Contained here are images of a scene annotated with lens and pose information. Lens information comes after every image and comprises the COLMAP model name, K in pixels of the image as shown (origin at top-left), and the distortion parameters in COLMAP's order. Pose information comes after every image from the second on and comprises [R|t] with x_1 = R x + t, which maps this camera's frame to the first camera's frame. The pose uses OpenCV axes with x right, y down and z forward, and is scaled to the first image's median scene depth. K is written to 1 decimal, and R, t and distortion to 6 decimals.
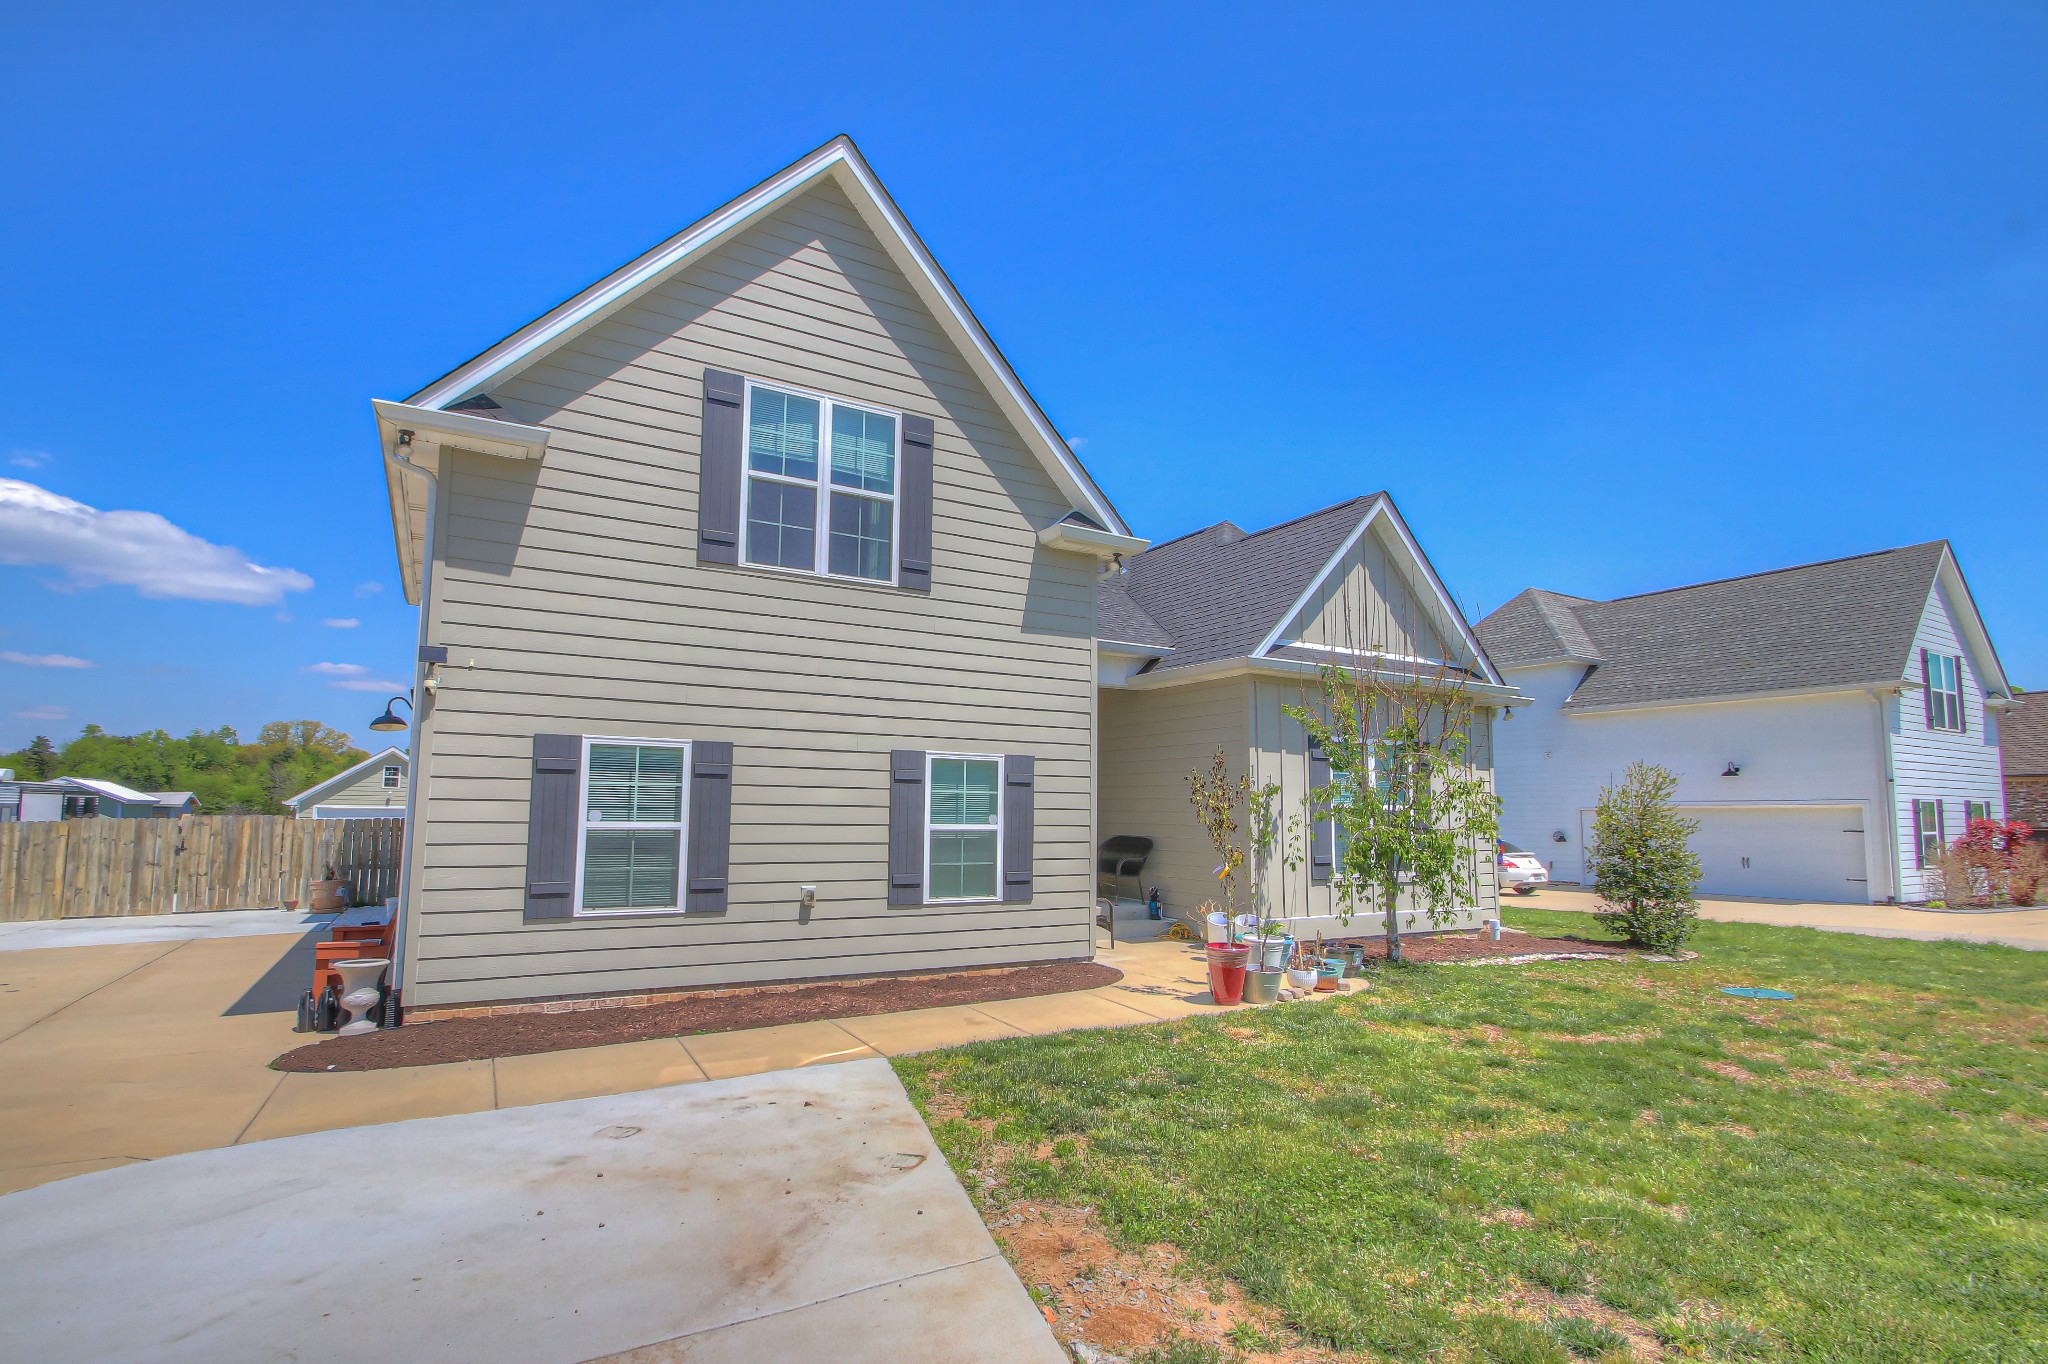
lens RADIAL K [[975.8, 0, 984.5], [0, 975.8, 719.2], [0, 0, 1]] dist [0.000266, -0.008053]
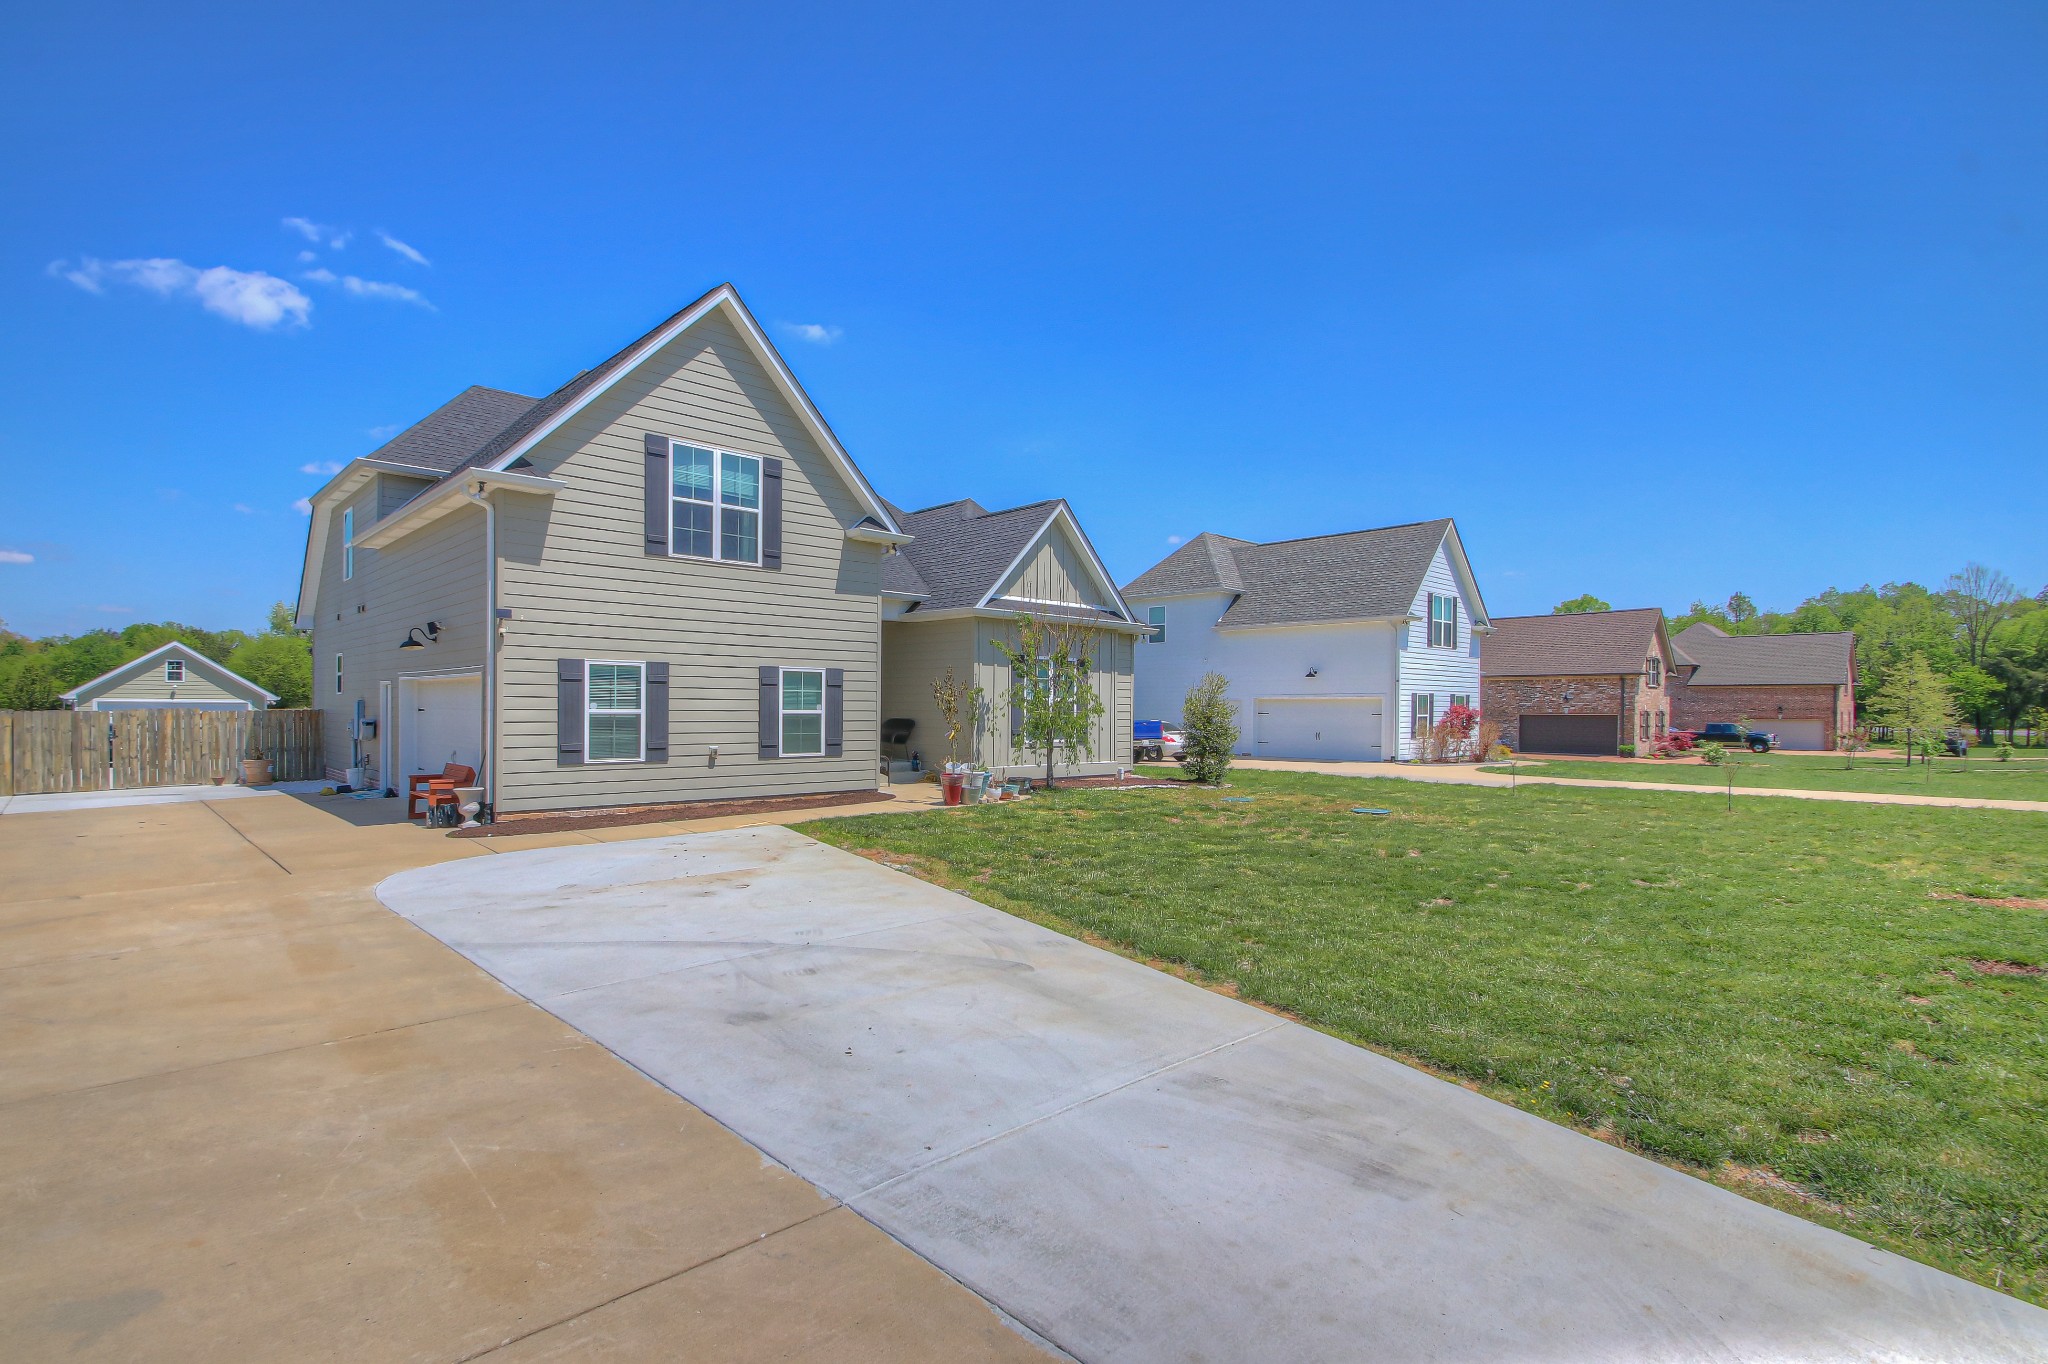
lens RADIAL K [[975.8, 0, 994.6], [0, 975.8, 713.0], [0, 0, 1]] dist [0.000266, -0.008053]
pose [[0.970153, -0.005622, 0.242428, -0.100248], [-0.019827, 0.994545, 0.102405, -0.061695], [-0.241682, -0.104155, 0.964750, -0.654248]]
